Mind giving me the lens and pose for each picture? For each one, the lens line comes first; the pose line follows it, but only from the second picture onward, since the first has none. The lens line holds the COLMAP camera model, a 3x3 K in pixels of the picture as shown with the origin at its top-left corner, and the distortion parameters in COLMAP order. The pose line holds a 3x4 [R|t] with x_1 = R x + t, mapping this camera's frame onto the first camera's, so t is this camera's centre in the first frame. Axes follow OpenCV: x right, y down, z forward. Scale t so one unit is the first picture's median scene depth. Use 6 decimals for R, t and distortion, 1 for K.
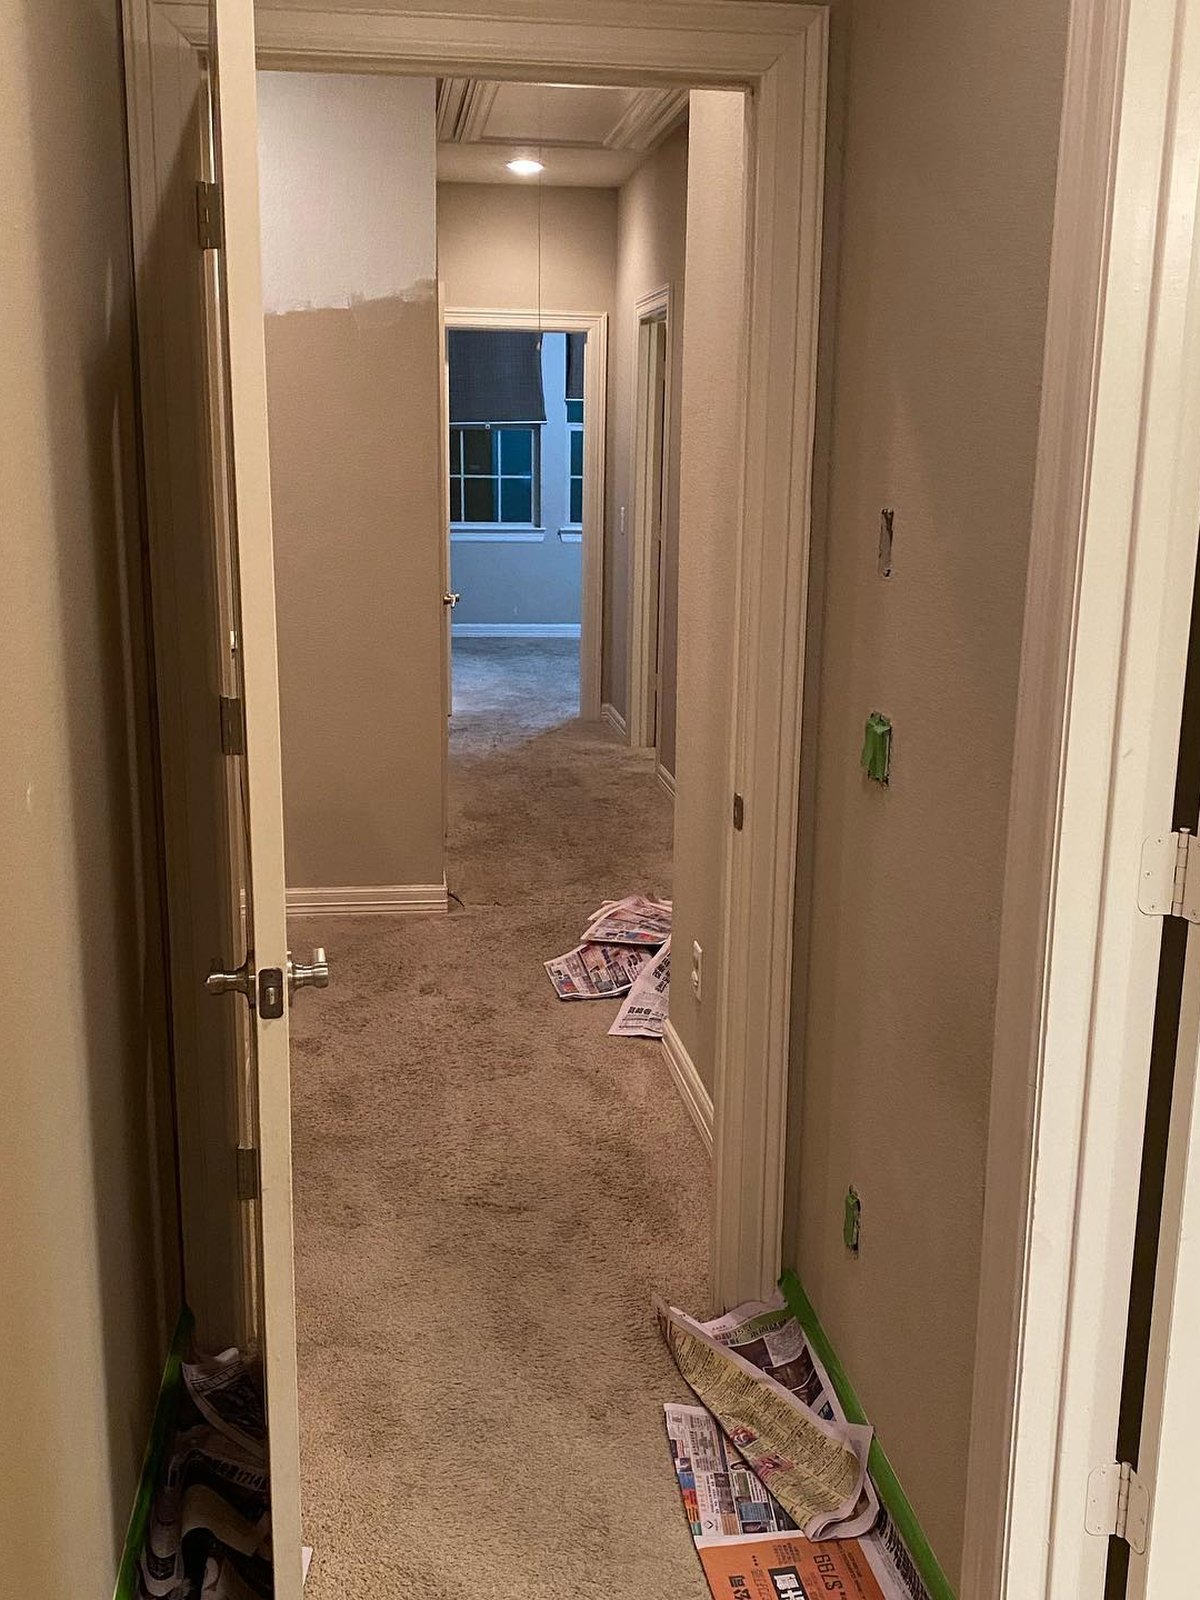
lens RADIAL K [[1608.3, 0, 600.0], [0, 1608.3, 800.0], [0, 0, 1]] dist [0.221899, 0.003909]
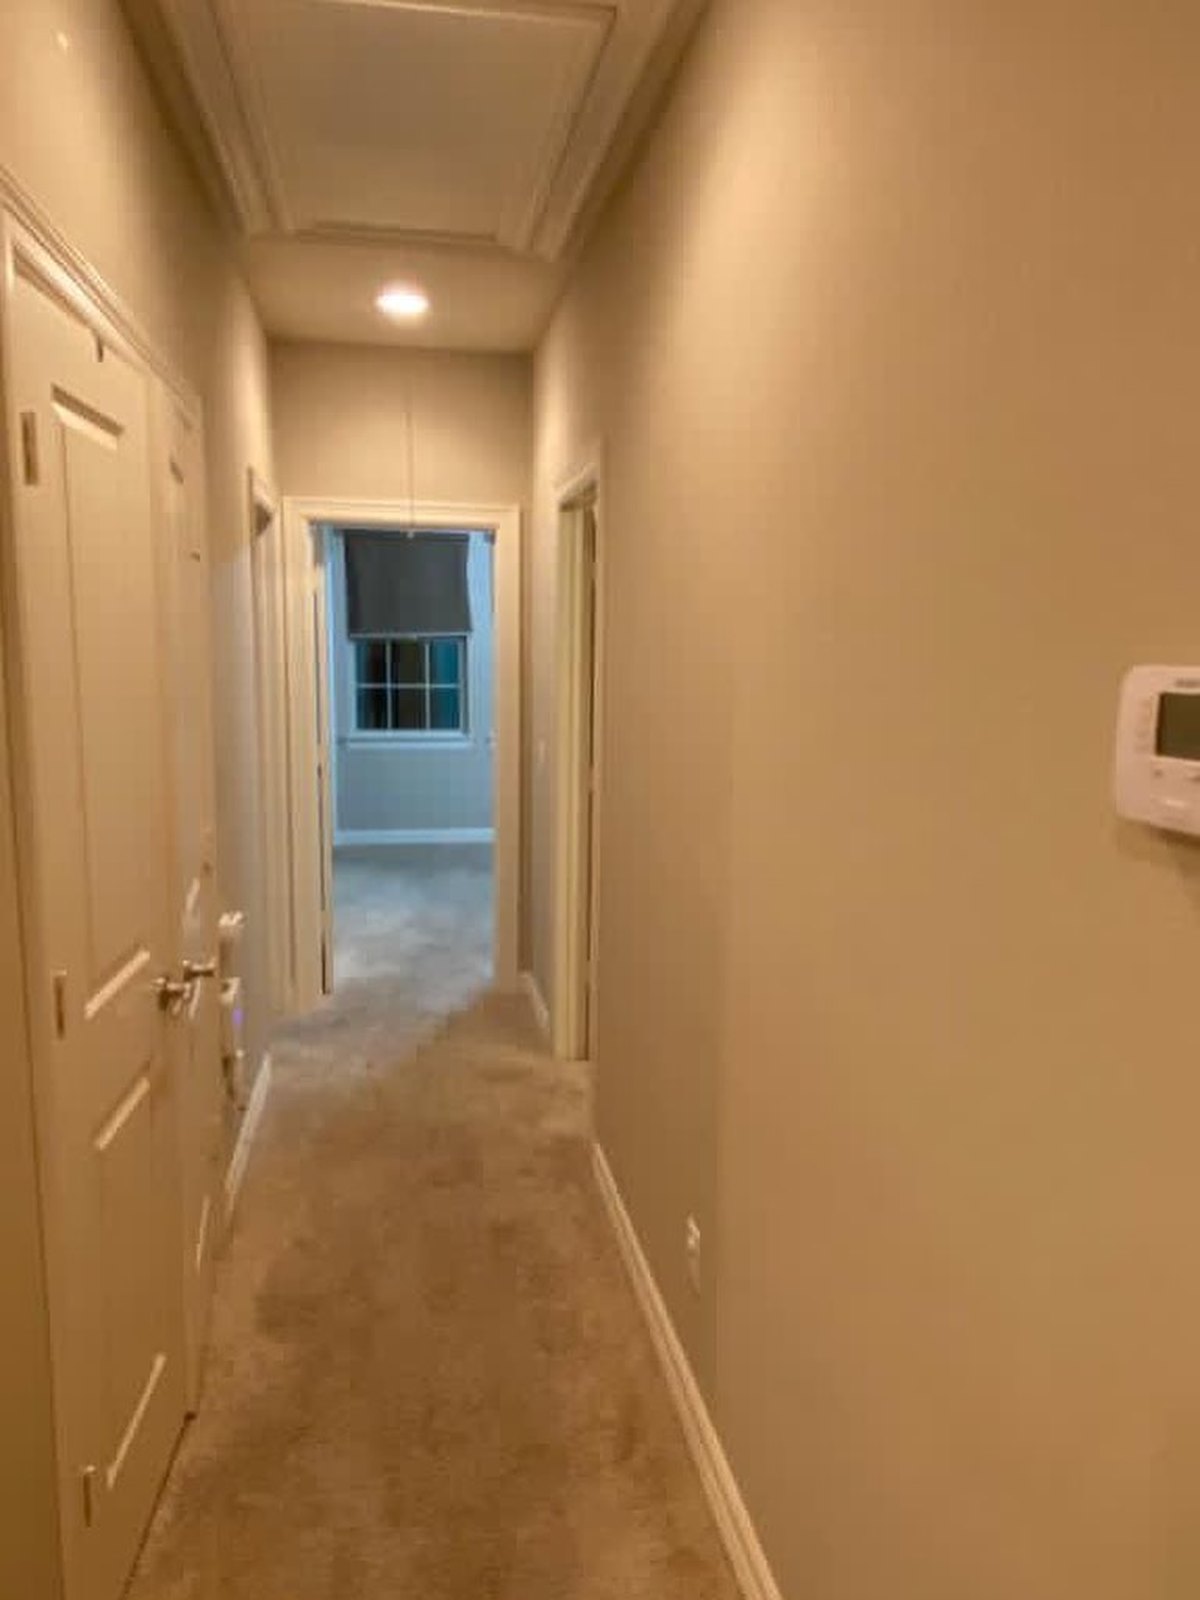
lens RADIAL K [[1109.1, 0, 600.0], [0, 1109.1, 800.0], [0, 0, 1]] dist [-0.001272, -0.000377]
pose [[0.998707, -0.008249, 0.050171, 0.014414], [0.011892, 0.997278, -0.072764, -0.109428], [-0.049434, 0.073267, 0.996086, 0.444468]]
